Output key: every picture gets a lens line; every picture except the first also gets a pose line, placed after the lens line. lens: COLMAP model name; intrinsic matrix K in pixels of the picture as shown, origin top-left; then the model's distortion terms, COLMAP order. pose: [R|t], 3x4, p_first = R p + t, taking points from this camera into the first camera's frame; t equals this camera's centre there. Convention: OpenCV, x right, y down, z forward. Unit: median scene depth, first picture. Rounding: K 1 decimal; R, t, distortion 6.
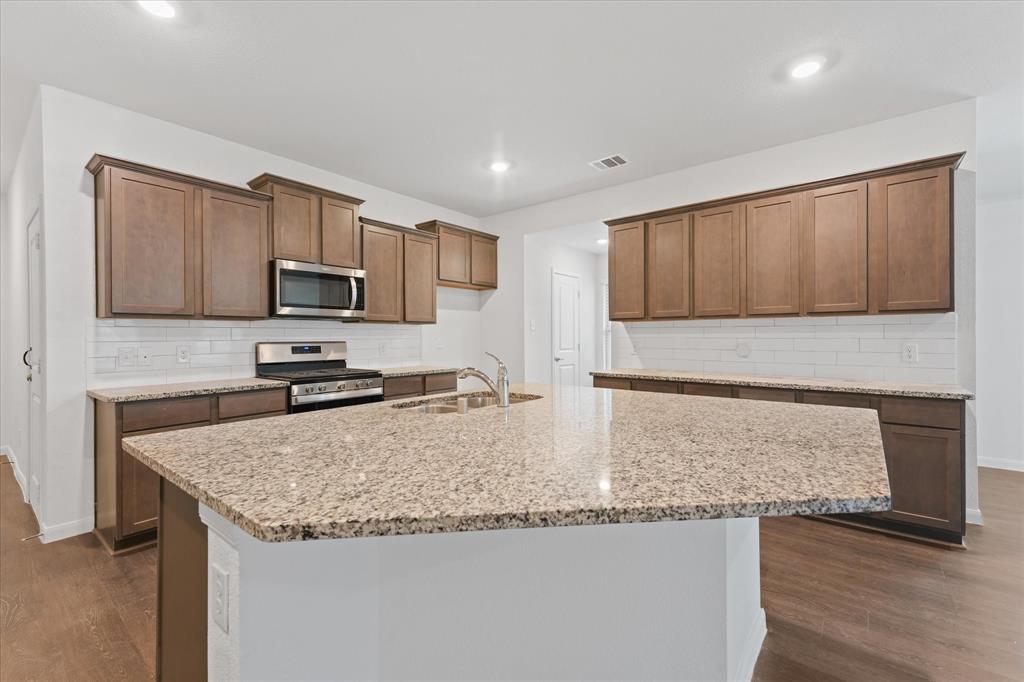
lens RADIAL K [[426.6, 0, 513.0], [0, 426.6, 344.6], [0, 0, 1]] dist [-0.008969, 0.000288]
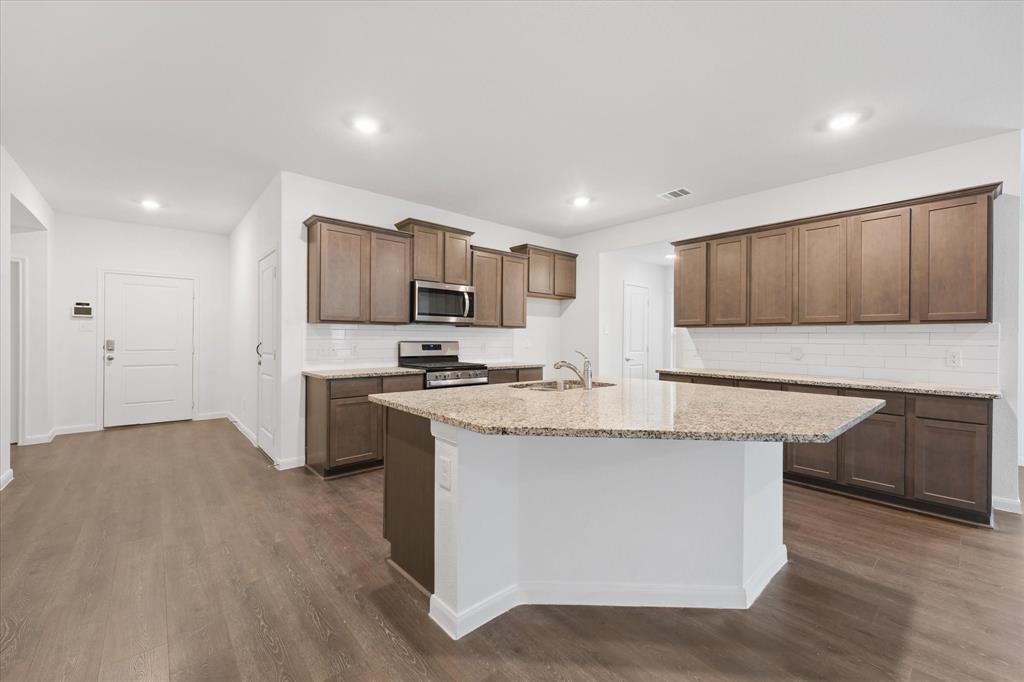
lens RADIAL K [[415.0, 0, 504.3], [0, 415.0, 340.5], [0, 0, 1]] dist [-0.007384, -0.000860]
pose [[0.982482, 0.013284, -0.185883, -0.030648], [-0.015960, 0.999789, -0.012907, 0.005307], [0.185672, 0.015647, 0.982487, -0.293496]]
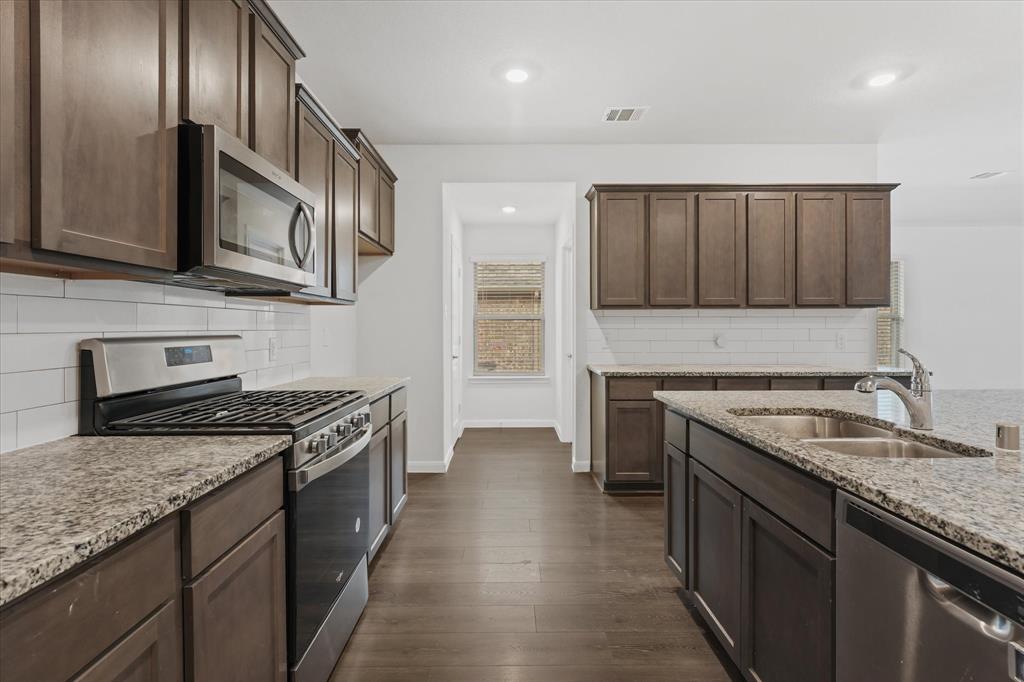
lens RADIAL K [[488.4, 0, 511.7], [0, 488.4, 331.4], [0, 0, 1]] dist [-0.006647, -0.000596]
pose [[0.776796, -0.002549, 0.629748, -0.699978], [0.010528, 0.999905, -0.008939, -0.005158], [-0.629665, 0.013573, 0.776748, 0.539530]]
